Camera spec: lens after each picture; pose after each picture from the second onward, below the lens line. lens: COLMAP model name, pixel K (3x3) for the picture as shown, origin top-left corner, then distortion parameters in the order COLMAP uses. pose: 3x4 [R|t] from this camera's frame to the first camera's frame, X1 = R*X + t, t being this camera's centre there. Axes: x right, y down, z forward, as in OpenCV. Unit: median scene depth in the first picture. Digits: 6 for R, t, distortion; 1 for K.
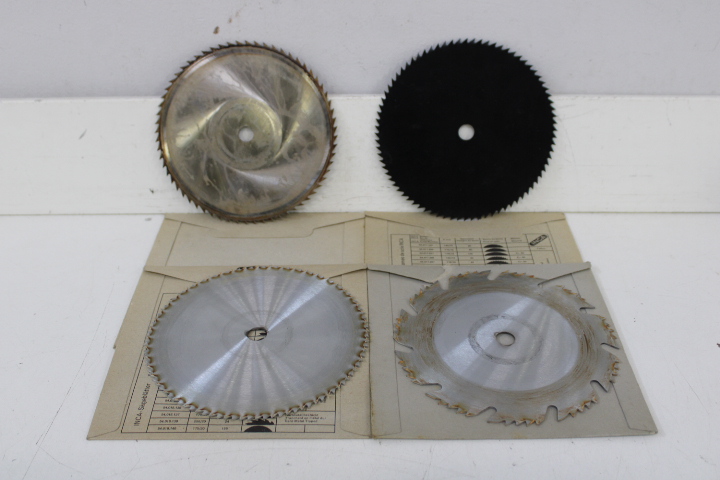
lens RADIAL K [[797.2, 0, 356.7], [0, 797.2, 239.5], [0, 0, 1]] dist [-0.086103, 0.000000]
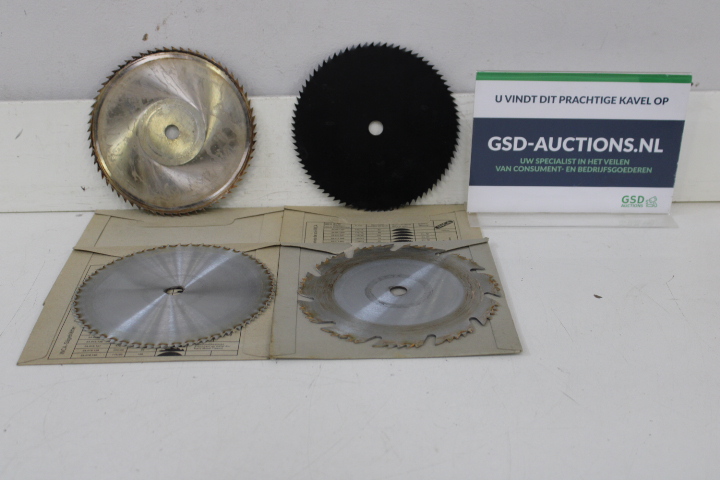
lens RADIAL K [[997.8, 0, 354.2], [0, 997.8, 242.3], [0, 0, 1]] dist [-0.035603, 0.000000]
pose [[0.999894, -0.012043, 0.008146, 0.098326], [0.013079, 0.989758, -0.142156, 0.217839], [-0.006351, 0.142248, 0.989811, -0.330183]]
